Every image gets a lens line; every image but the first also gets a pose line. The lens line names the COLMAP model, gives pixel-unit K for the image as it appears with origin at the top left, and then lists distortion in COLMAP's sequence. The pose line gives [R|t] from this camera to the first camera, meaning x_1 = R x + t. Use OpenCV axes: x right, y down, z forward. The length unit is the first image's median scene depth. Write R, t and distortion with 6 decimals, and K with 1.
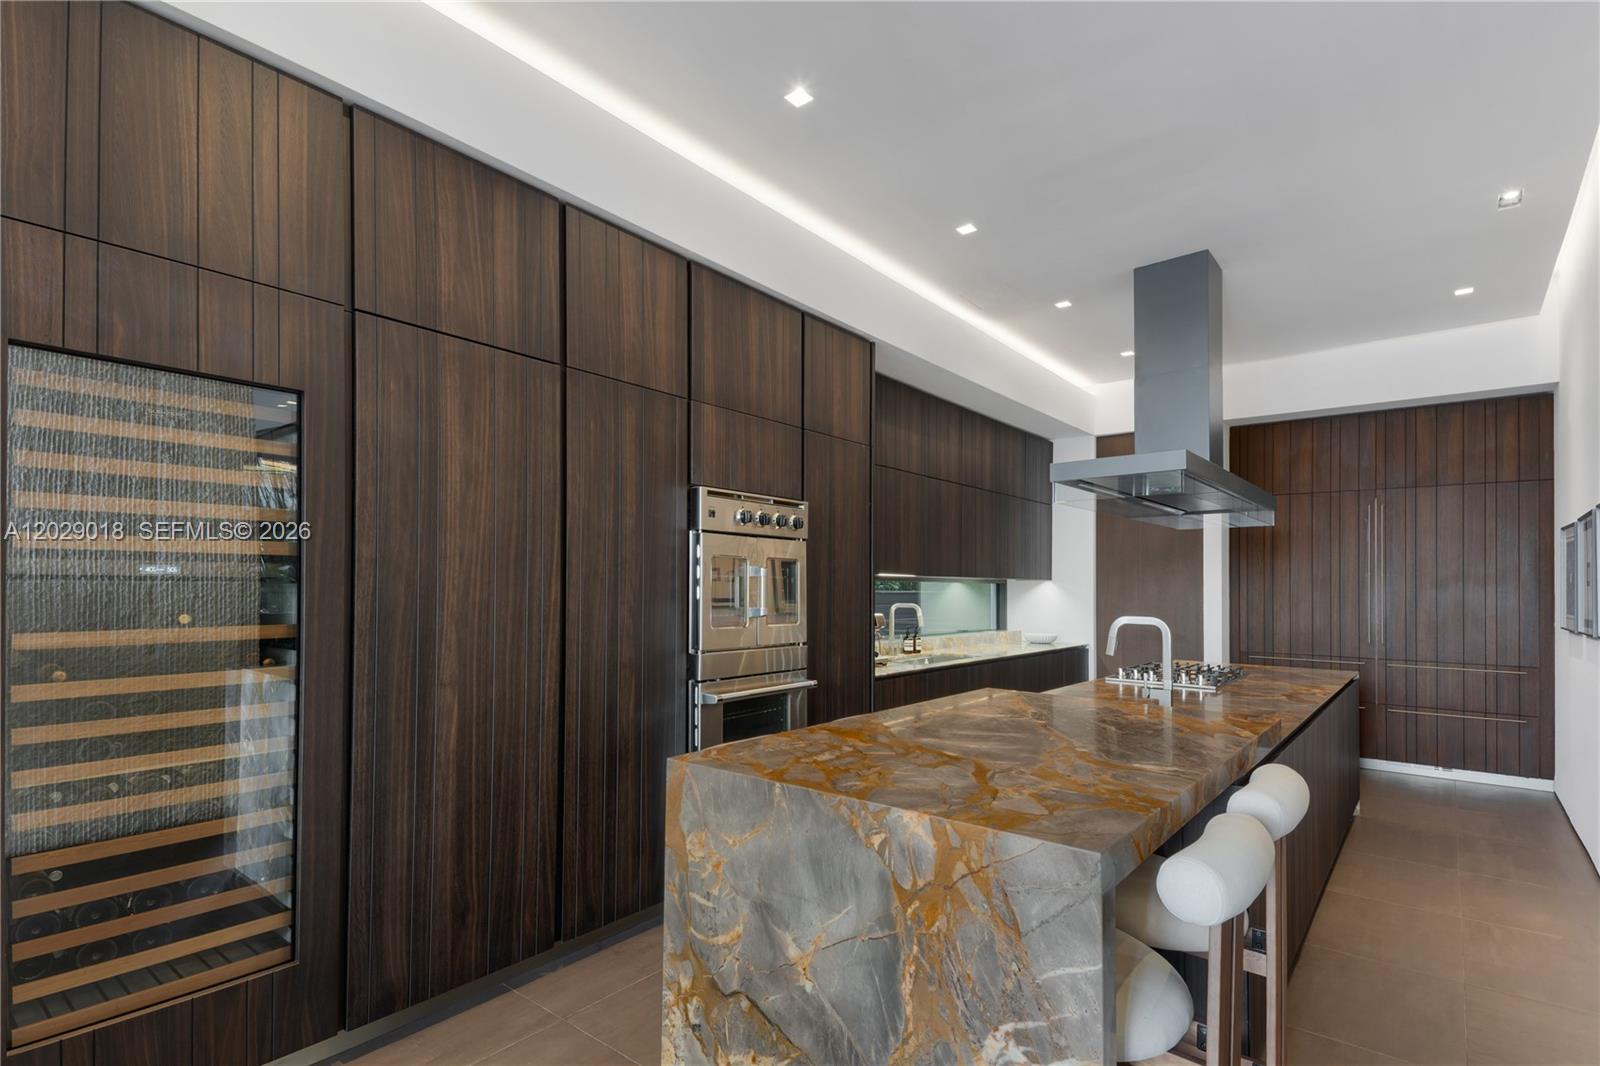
lens RADIAL K [[796.6, 0, 800.0], [0, 796.6, 594.2], [0, 0, 1]] dist [0.001018, -0.000739]
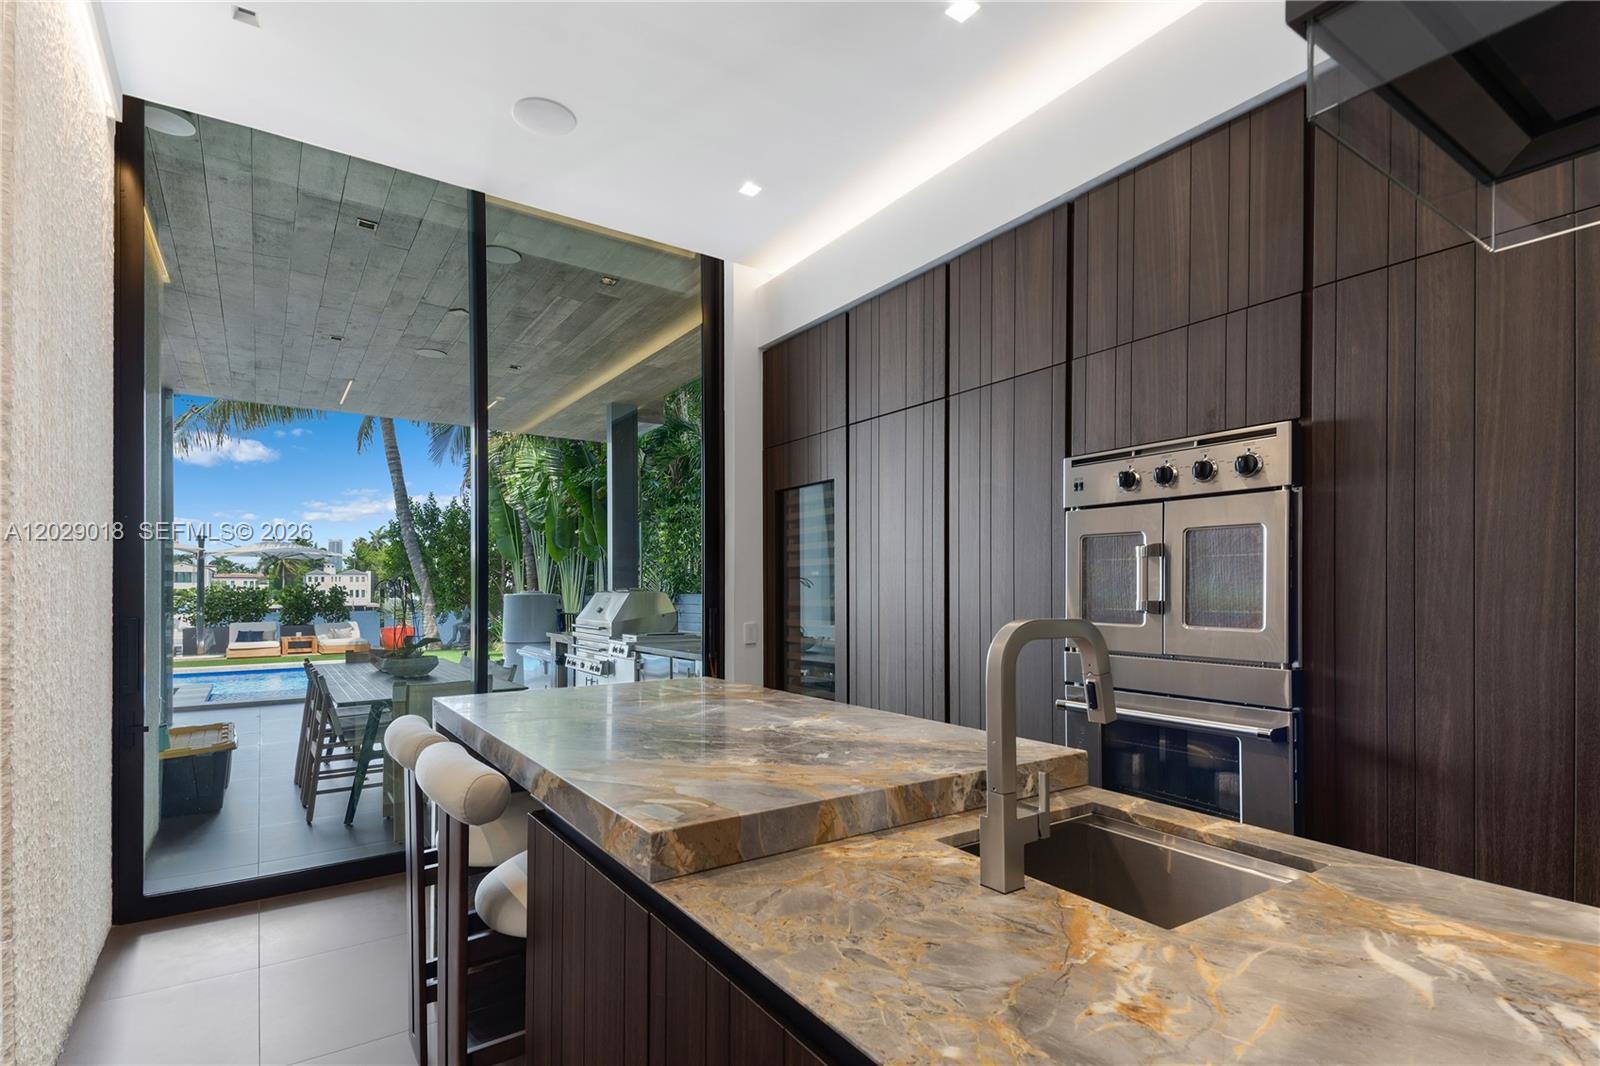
lens RADIAL K [[796.6, 0, 800.0], [0, 796.6, 594.2], [0, 0, 1]] dist [0.001018, -0.000739]
pose [[-0.286930, -0.000601, -0.957951, 0.772061], [0.001184, 0.999999, -0.000982, 0.012269], [0.957951, -0.001416, -0.286929, 0.955788]]
